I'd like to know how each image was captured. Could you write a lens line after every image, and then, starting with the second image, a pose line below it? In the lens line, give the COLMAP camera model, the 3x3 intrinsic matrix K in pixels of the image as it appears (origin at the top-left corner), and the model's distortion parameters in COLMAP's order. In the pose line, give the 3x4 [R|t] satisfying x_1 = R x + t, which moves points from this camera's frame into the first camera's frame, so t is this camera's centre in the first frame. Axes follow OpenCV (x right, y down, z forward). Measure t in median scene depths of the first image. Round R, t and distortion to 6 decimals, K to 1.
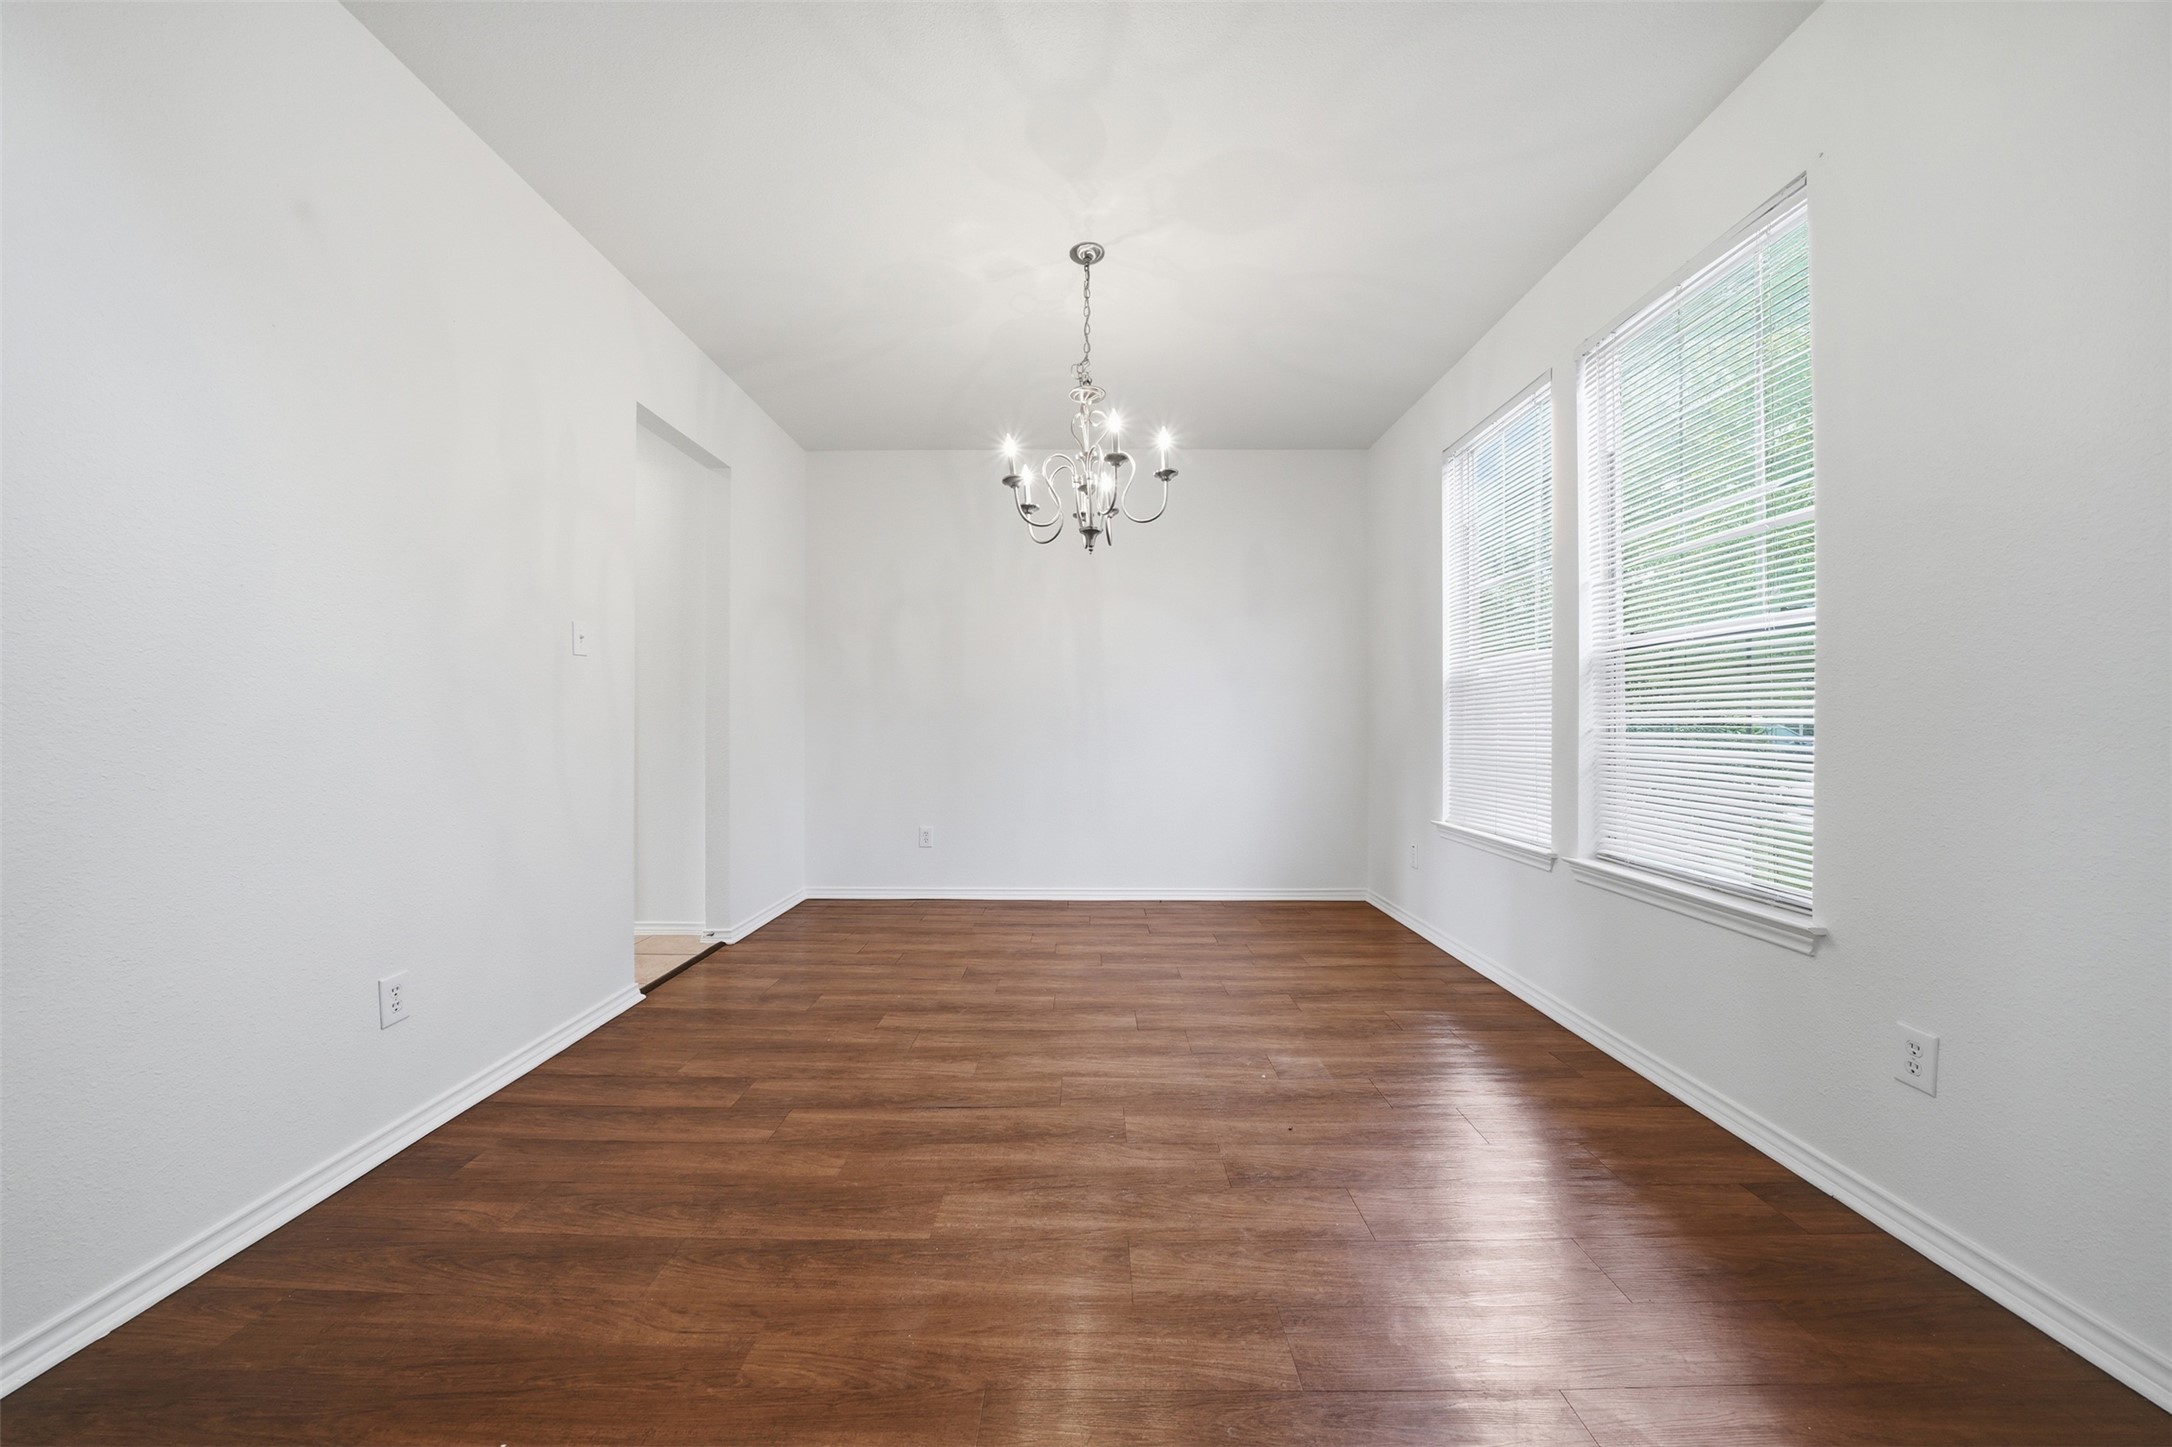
lens RADIAL K [[759.1, 0, 1082.4], [0, 759.1, 730.8], [0, 0, 1]] dist [-0.019174, 0.000071]
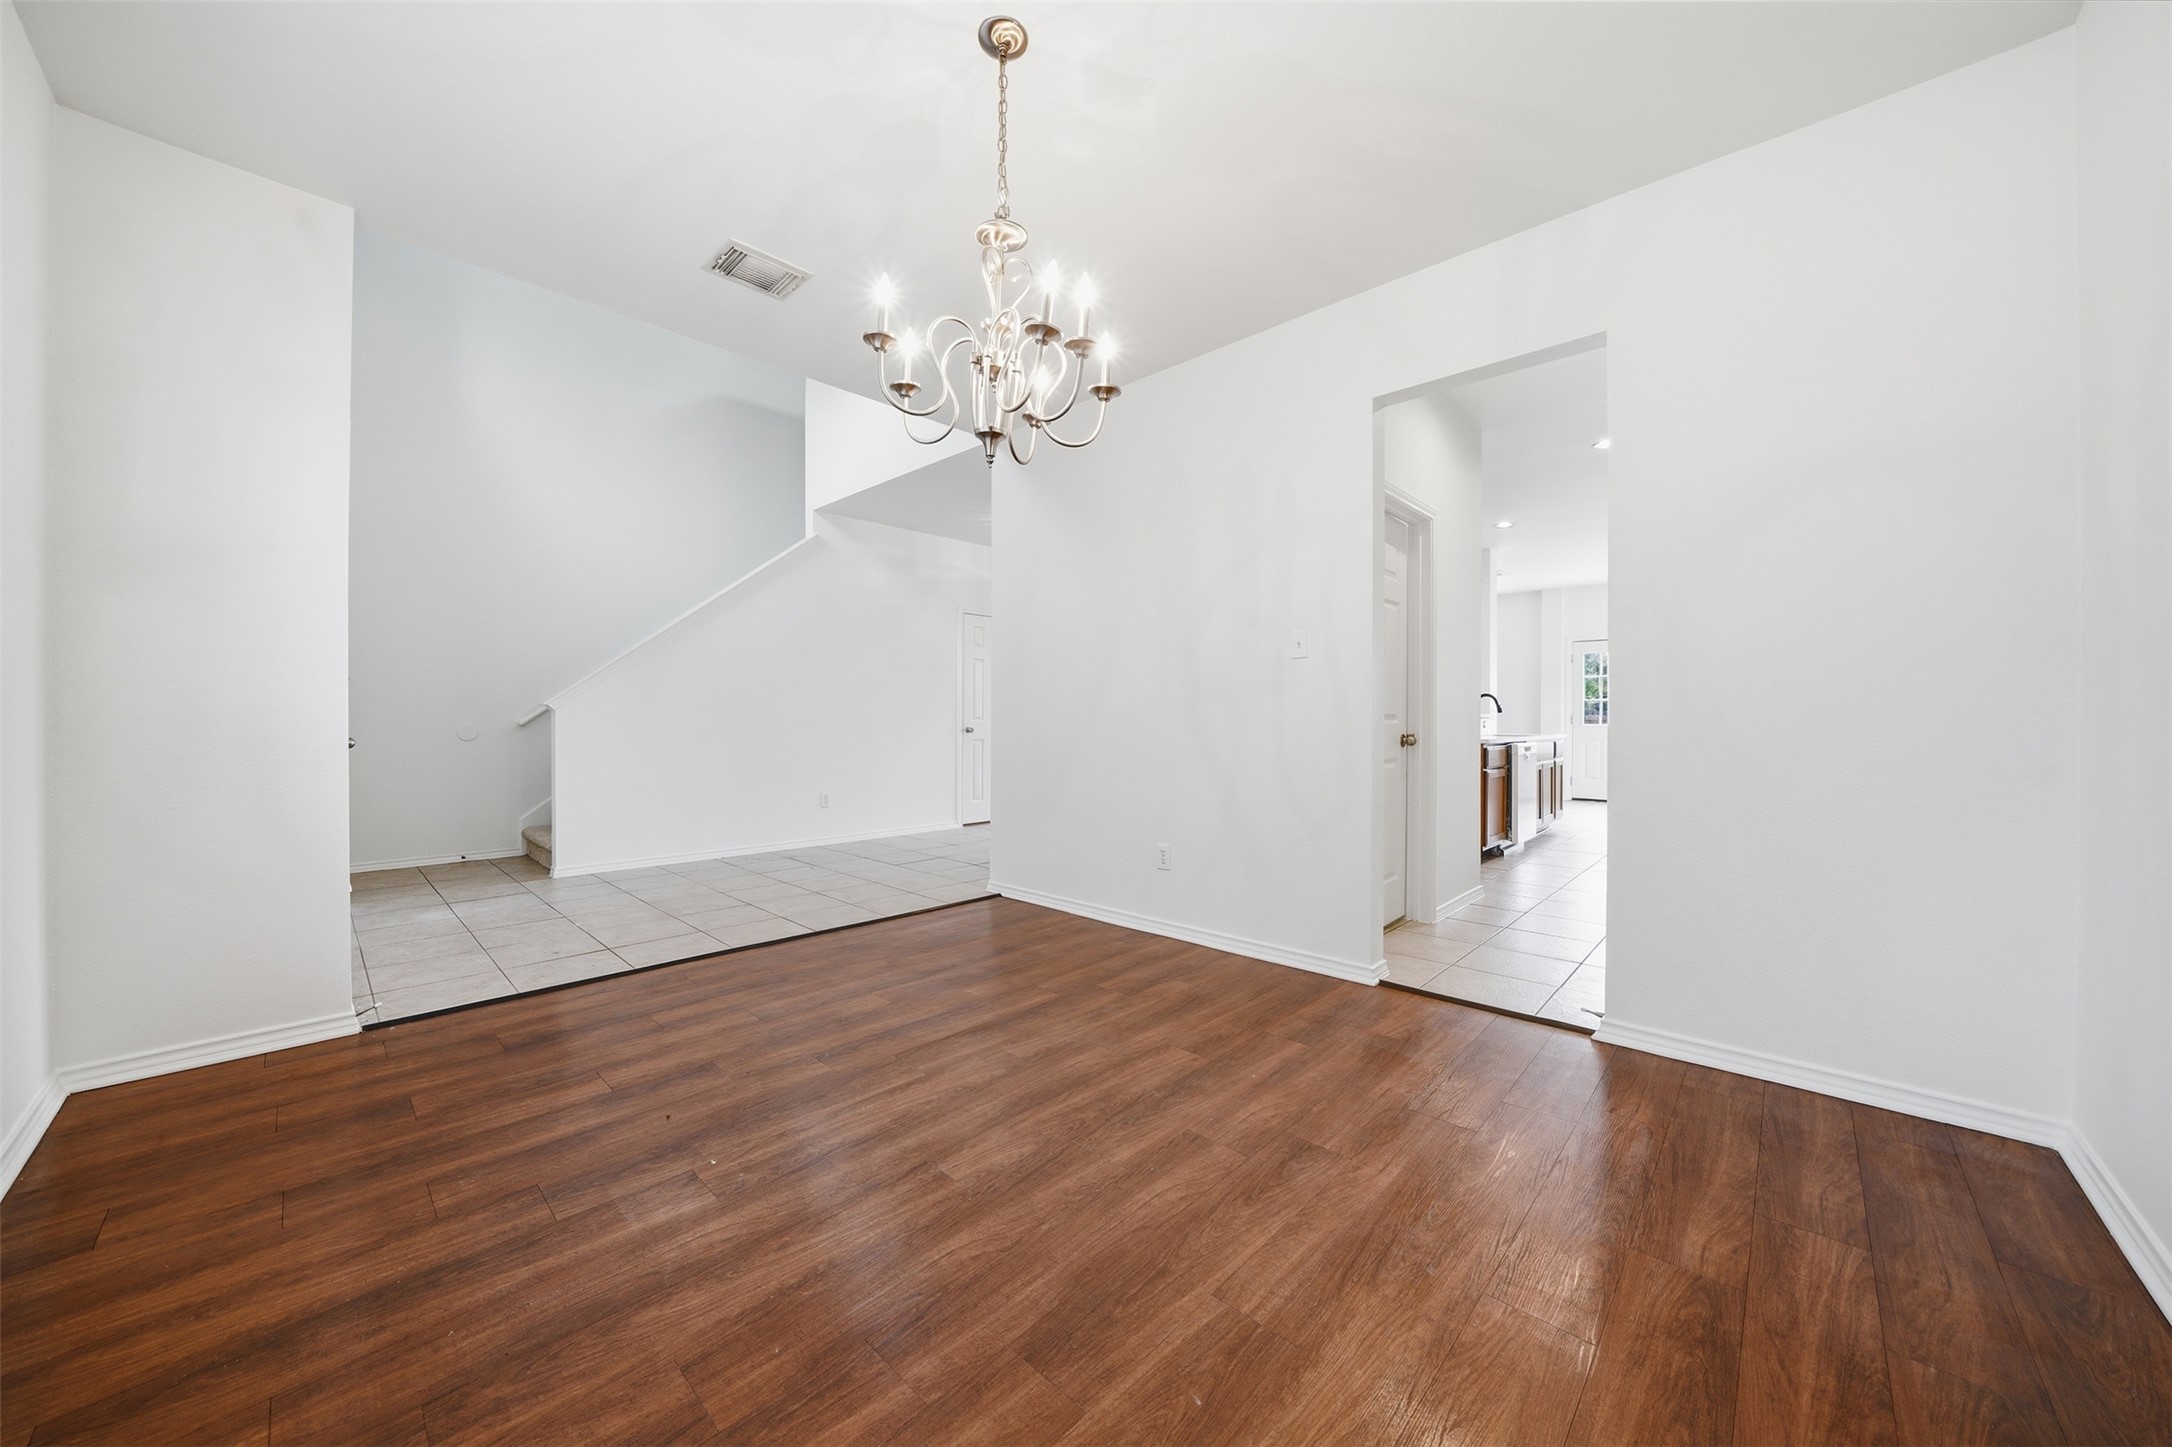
lens RADIAL K [[785.9, 0, 1083.6], [0, 785.9, 715.6], [0, 0, 1]] dist [-0.012322, 0.000066]
pose [[-0.690128, -0.003959, -0.723677, 0.539749], [-0.009445, 0.999949, 0.003537, -0.005790], [0.723626, 0.009276, -0.690130, 1.760034]]
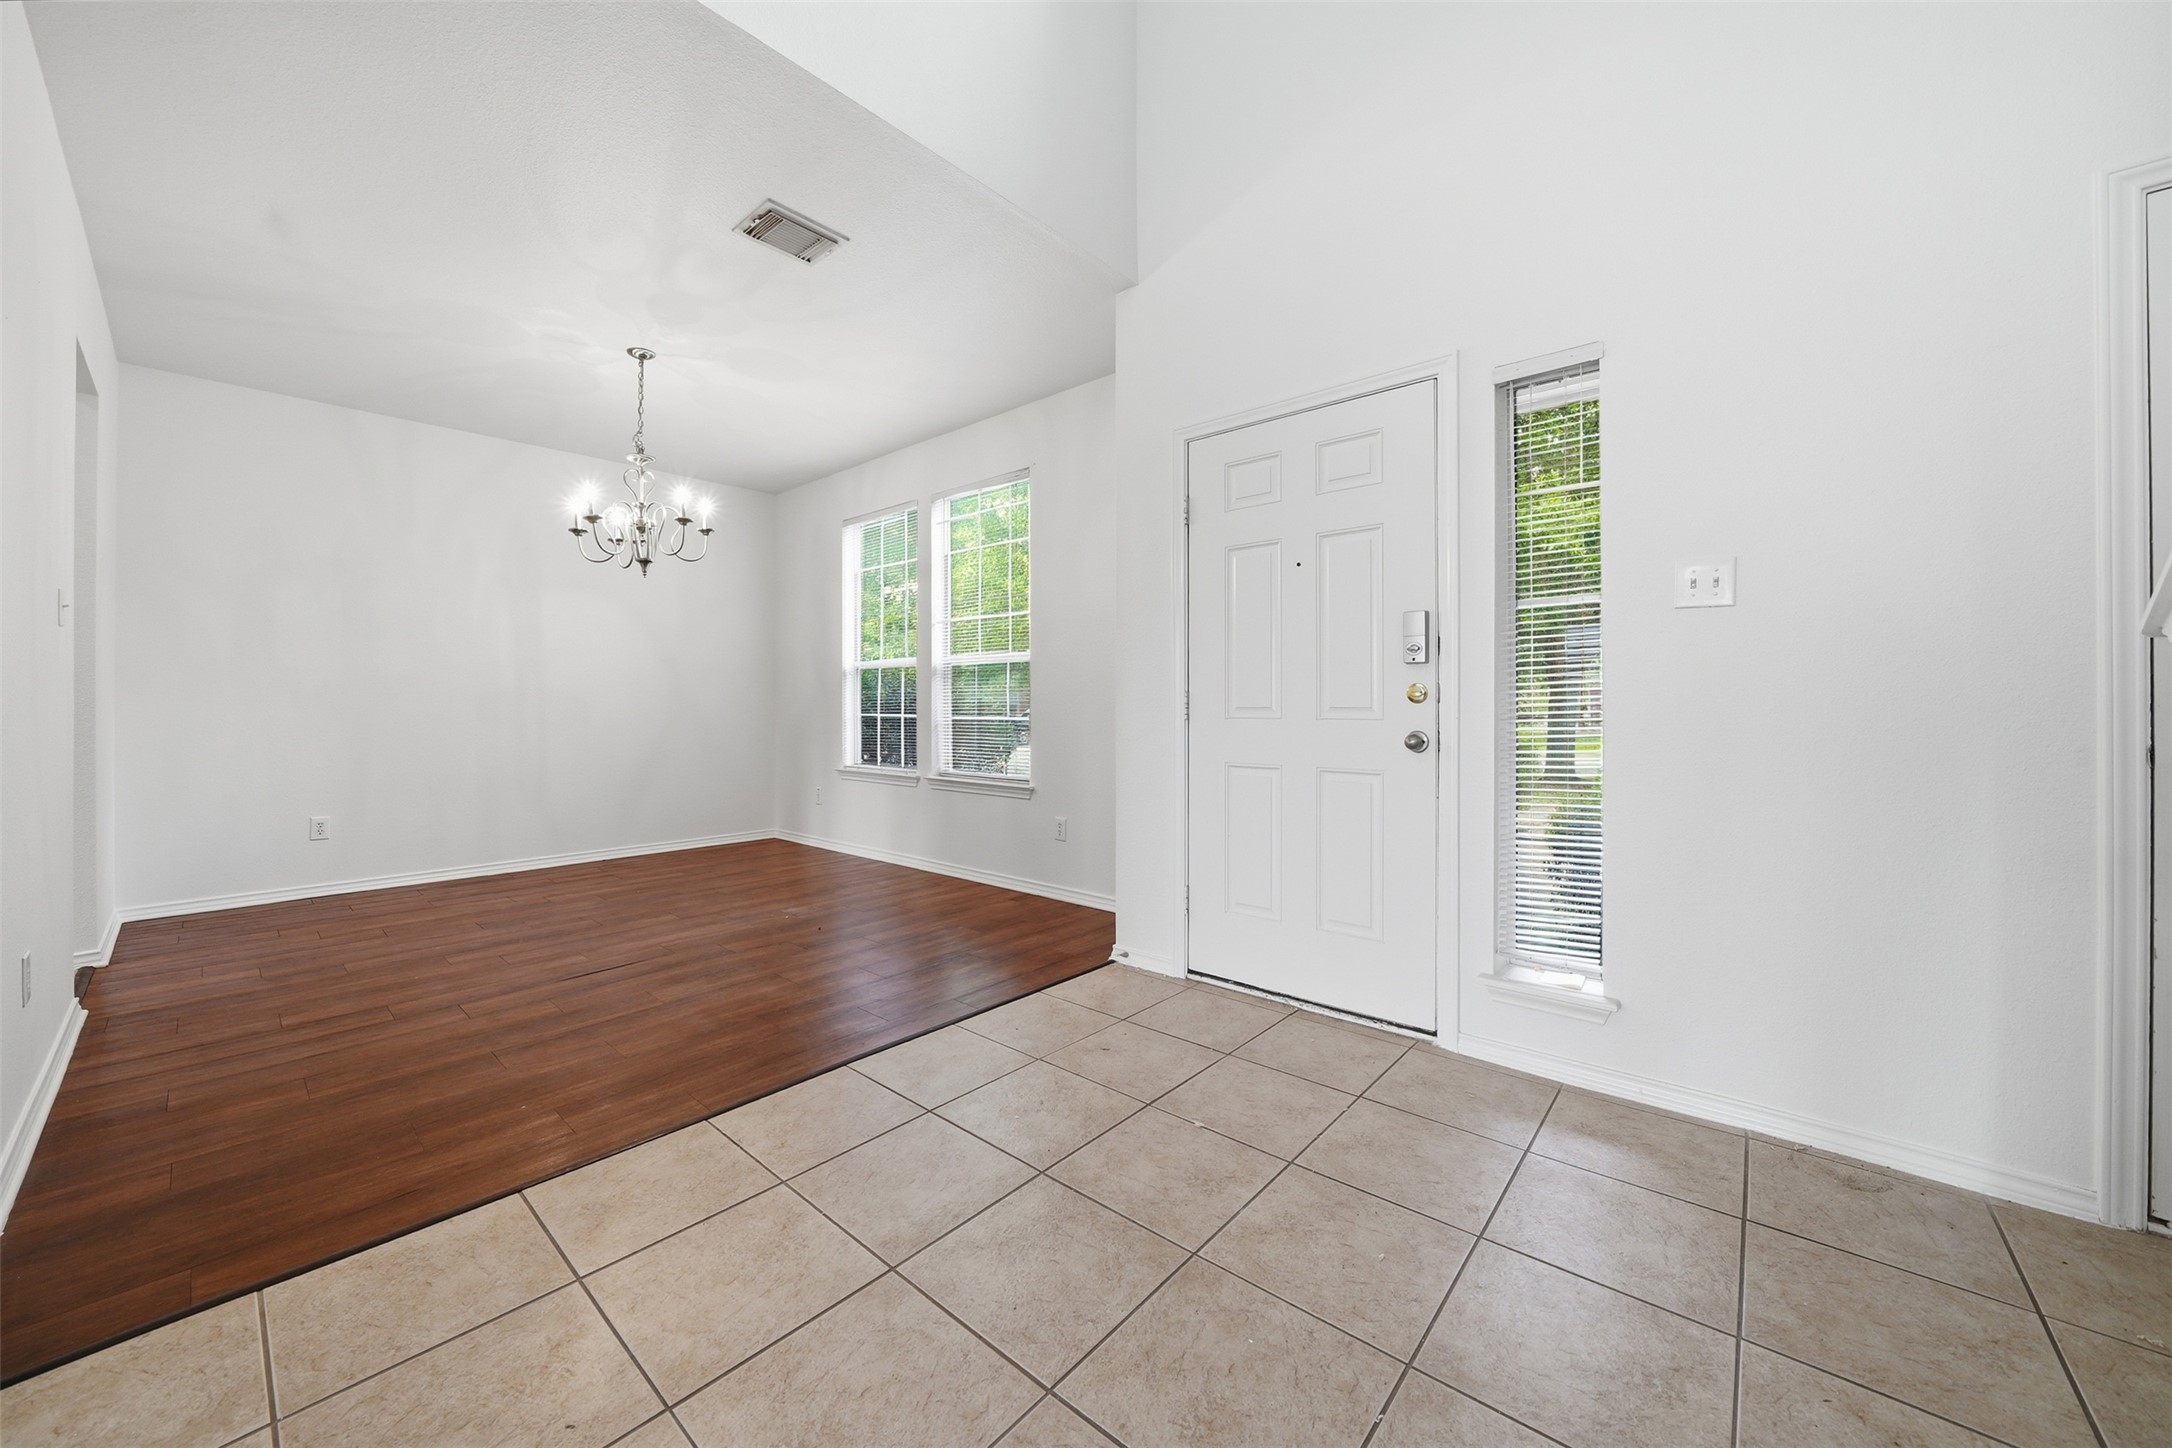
lens RADIAL K [[785.9, 0, 1083.6], [0, 785.9, 716.1], [0, 0, 1]] dist [-0.012322, 0.000066]
pose [[0.656495, -0.016728, 0.754145, -0.597748], [0.006190, 0.999840, 0.016790, -0.002481], [-0.754305, -0.006354, 0.656493, -0.584296]]
